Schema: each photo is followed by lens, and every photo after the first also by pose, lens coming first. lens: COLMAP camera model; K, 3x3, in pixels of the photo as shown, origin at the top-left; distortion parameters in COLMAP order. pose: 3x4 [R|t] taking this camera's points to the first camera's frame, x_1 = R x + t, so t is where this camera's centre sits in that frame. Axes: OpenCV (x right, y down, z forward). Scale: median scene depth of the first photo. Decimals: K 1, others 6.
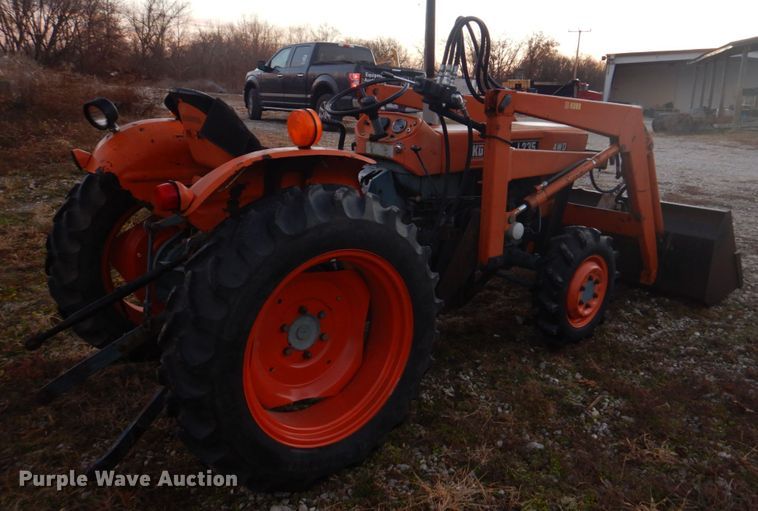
lens RADIAL K [[604.1, 0, 379.0], [0, 604.1, 255.5], [0, 0, 1]] dist [0.010713, 0.003896]
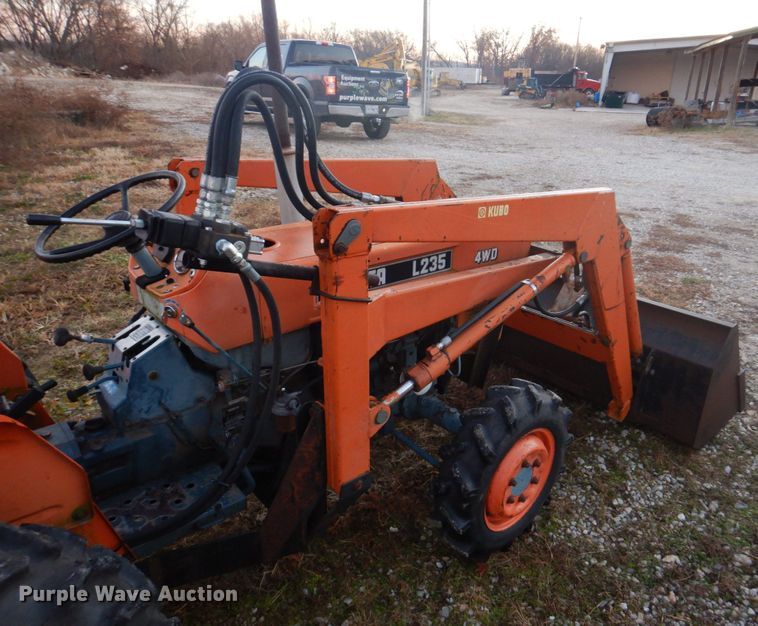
lens RADIAL K [[562.1, 0, 389.2], [0, 562.1, 319.5], [0, 0, 1]] dist [0.011200, 0.000814]
pose [[0.999884, -0.014490, 0.004771, 0.195584], [0.013730, 0.991091, 0.132477, -0.197341], [-0.006648, -0.132396, 0.991175, 0.402383]]
